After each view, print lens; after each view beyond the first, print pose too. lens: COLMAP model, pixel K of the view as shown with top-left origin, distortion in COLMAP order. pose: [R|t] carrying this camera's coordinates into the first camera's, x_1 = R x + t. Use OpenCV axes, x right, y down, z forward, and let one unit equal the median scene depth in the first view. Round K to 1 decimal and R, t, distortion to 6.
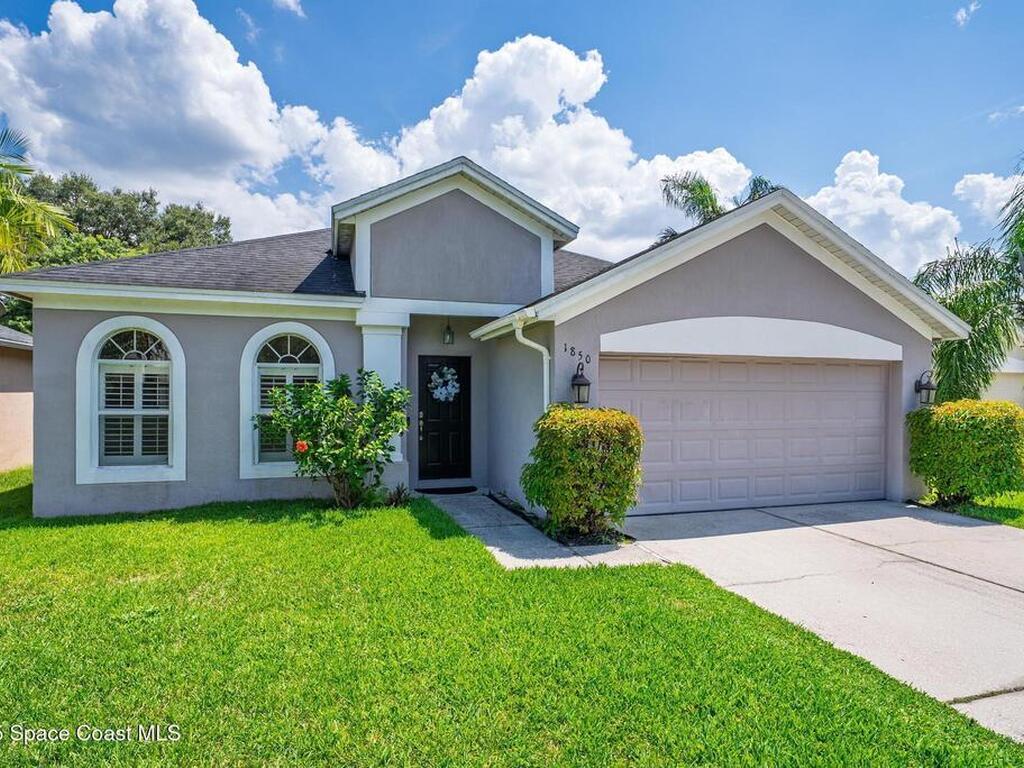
lens RADIAL K [[535.1, 0, 511.5], [0, 535.1, 362.1], [0, 0, 1]] dist [0.001673, 0.000335]
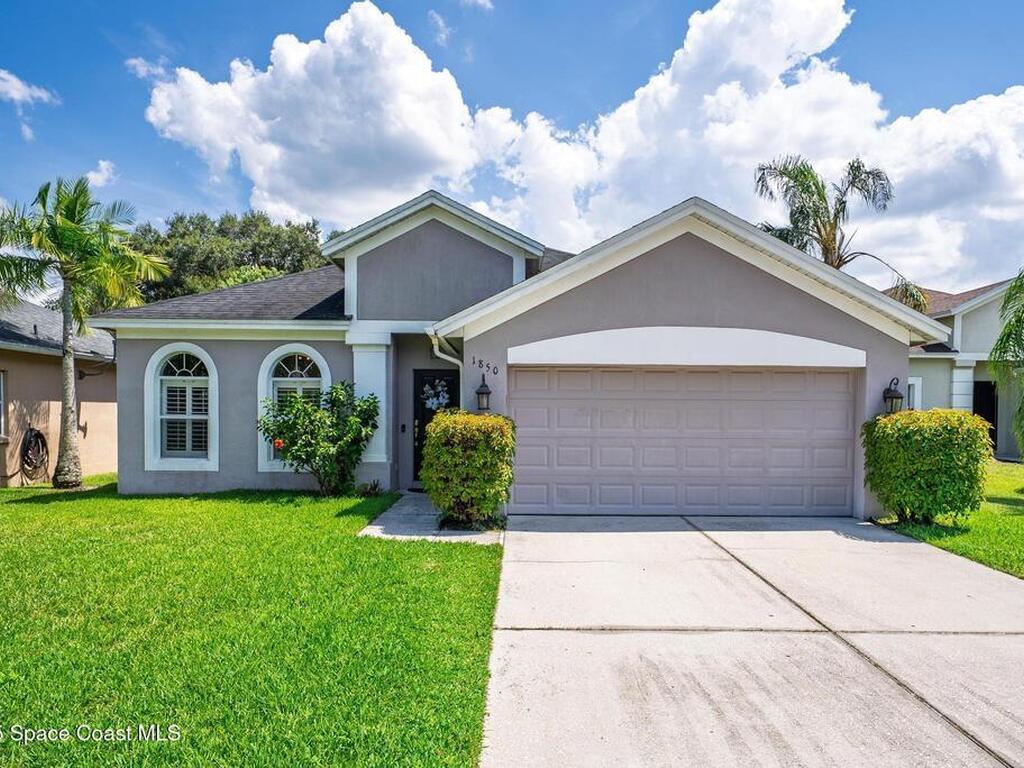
lens RADIAL K [[569.4, 0, 512.0], [0, 569.4, 384.0], [0, 0, 1]] dist [0.003822, 0.000593]
pose [[0.964109, -0.008789, -0.265363, 0.415147], [0.012551, 0.999843, 0.012486, 0.006816], [0.265212, -0.015369, 0.964068, -0.113159]]
